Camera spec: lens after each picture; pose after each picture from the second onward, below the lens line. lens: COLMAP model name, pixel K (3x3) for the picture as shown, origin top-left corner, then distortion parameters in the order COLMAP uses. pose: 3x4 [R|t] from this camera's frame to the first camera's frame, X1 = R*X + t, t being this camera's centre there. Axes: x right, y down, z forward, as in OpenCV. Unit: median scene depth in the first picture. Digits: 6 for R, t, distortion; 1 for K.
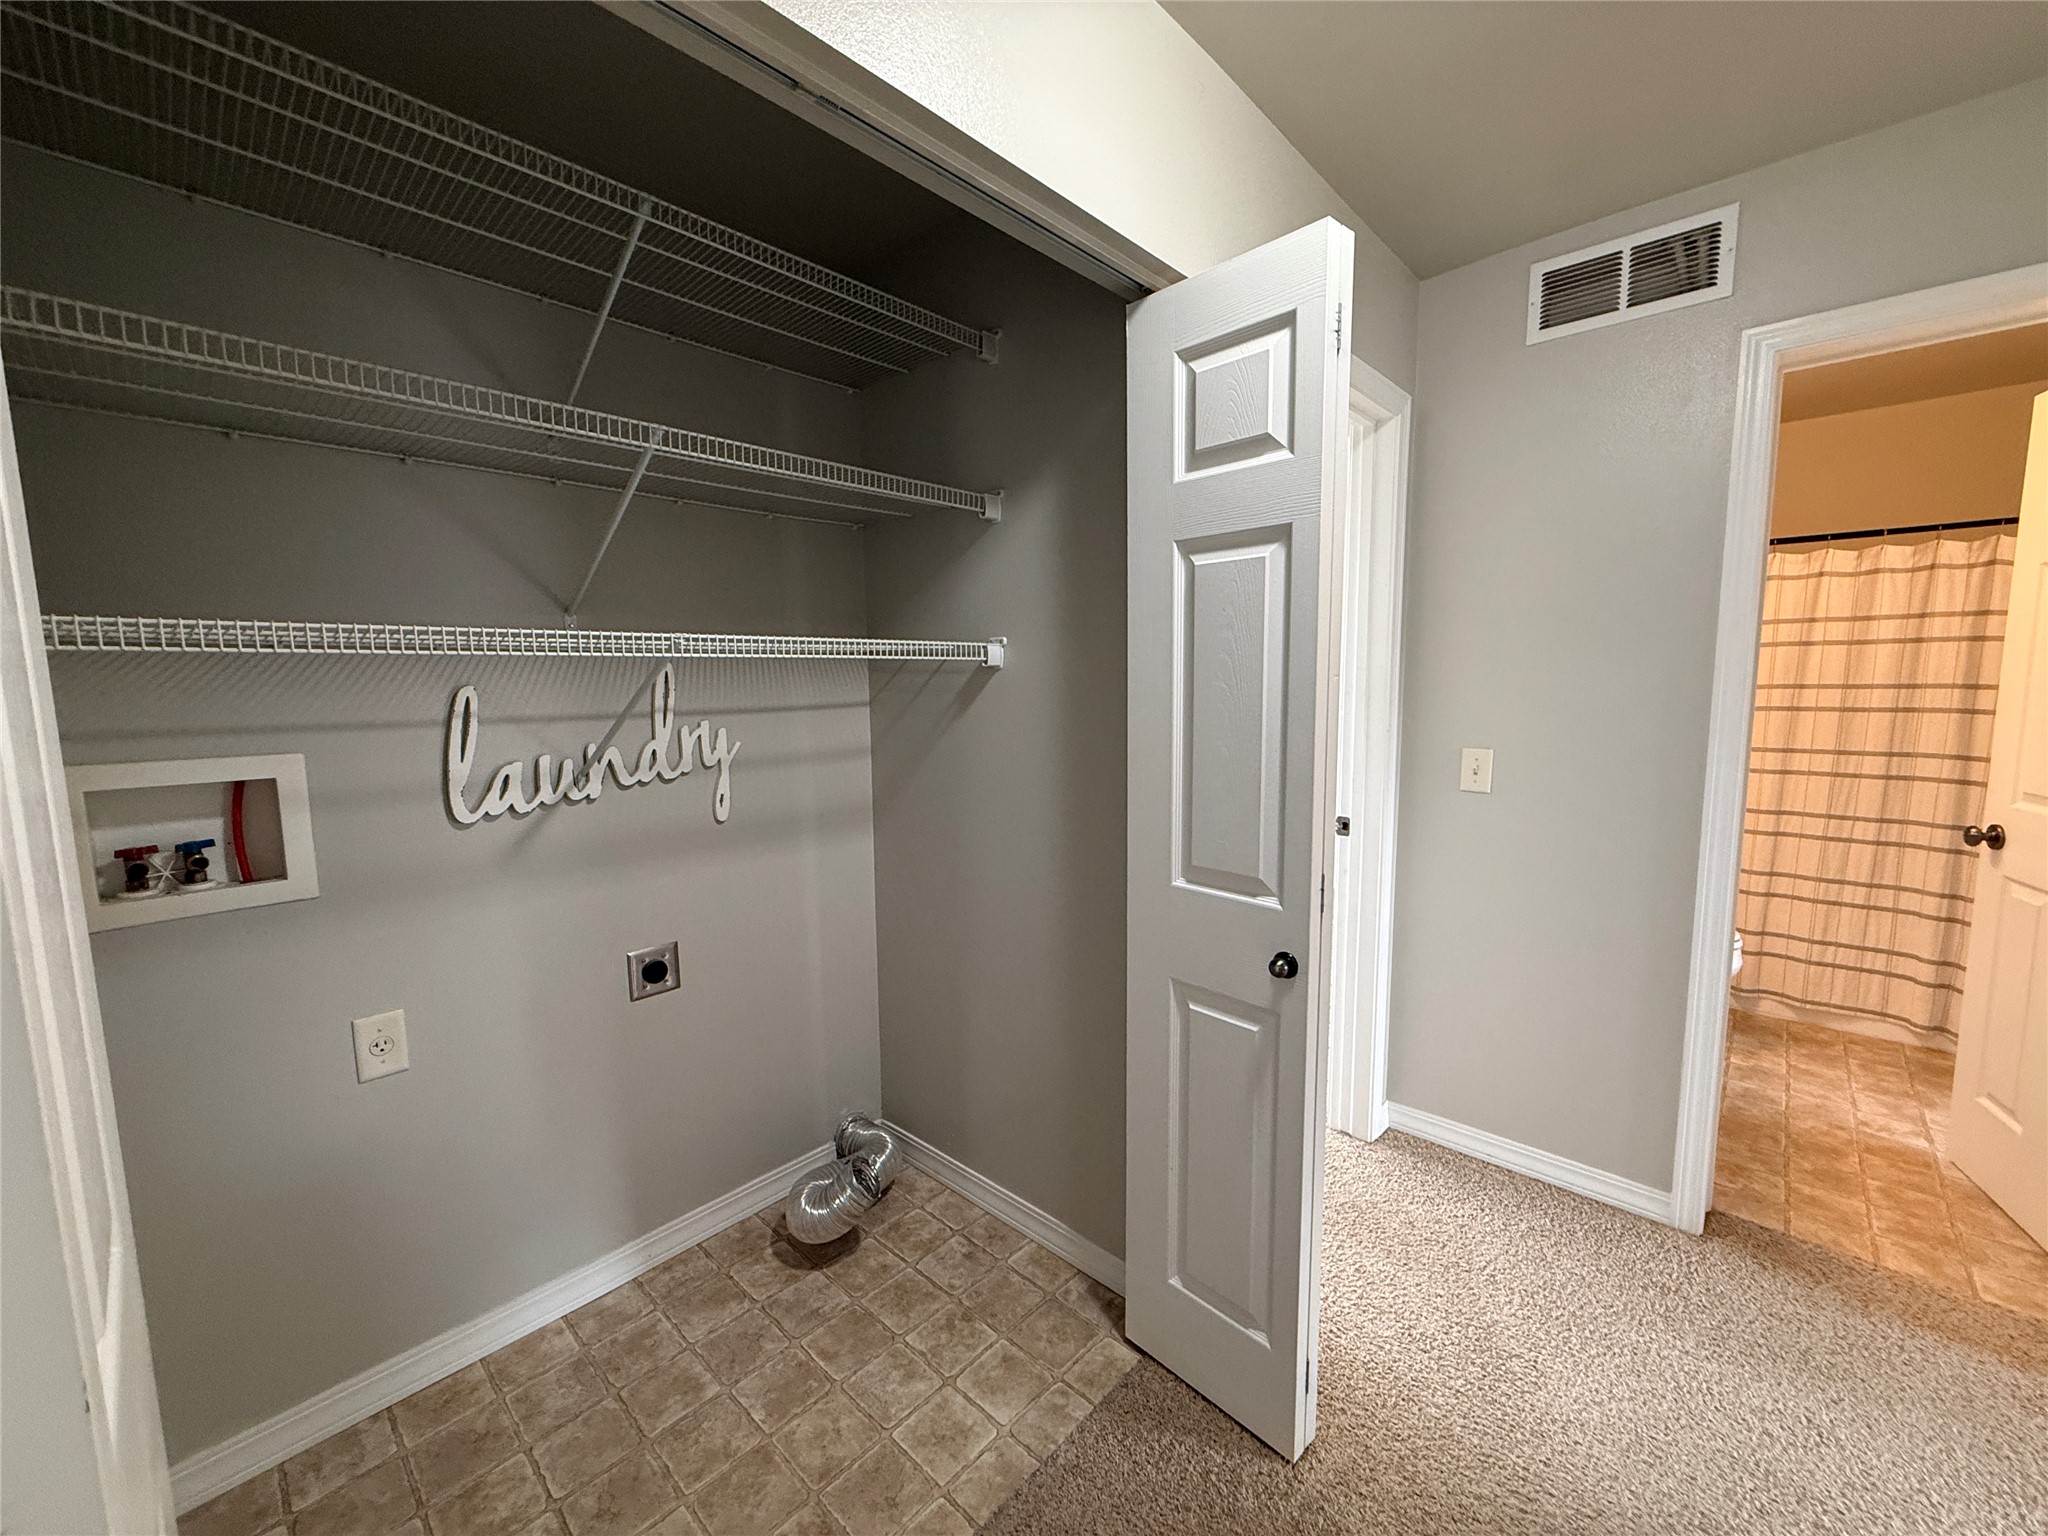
lens RADIAL K [[818.8, 0, 1019.9], [0, 818.8, 769.1], [0, 0, 1]] dist [0.001328, 0.000295]
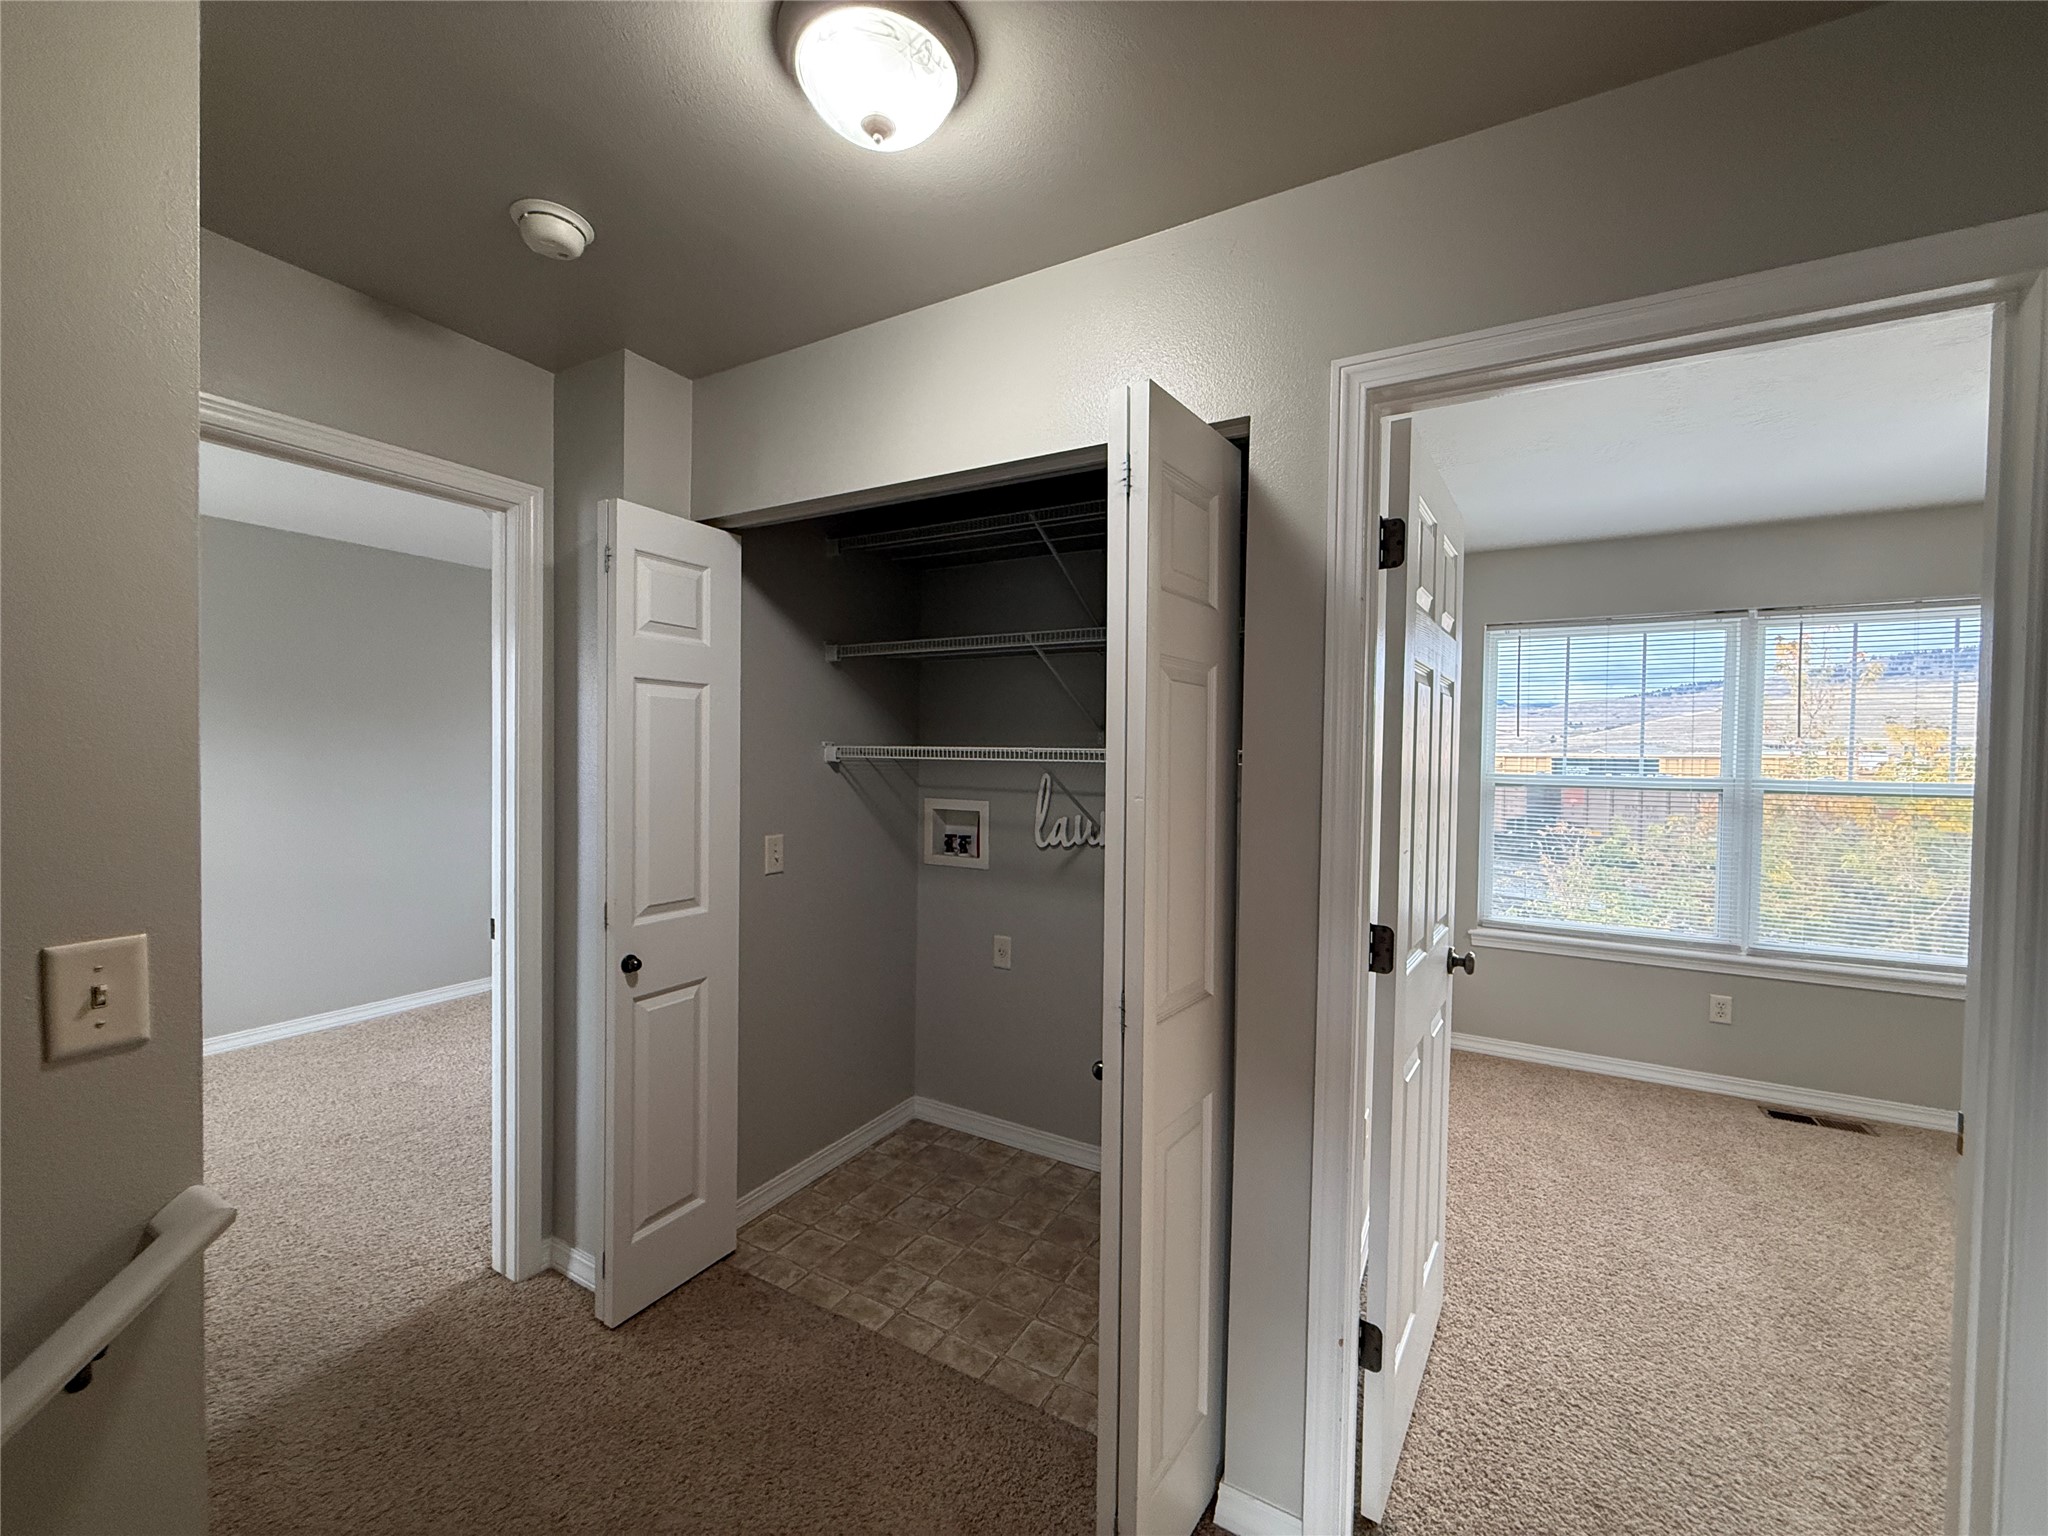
lens RADIAL K [[818.8, 0, 1019.9], [0, 818.8, 769.1], [0, 0, 1]] dist [0.001328, 0.000295]
pose [[0.226300, 0.031049, -0.973563, 1.057284], [-0.128490, 0.991709, 0.001761, -0.100530], [0.965546, 0.124694, 0.228413, 0.498047]]
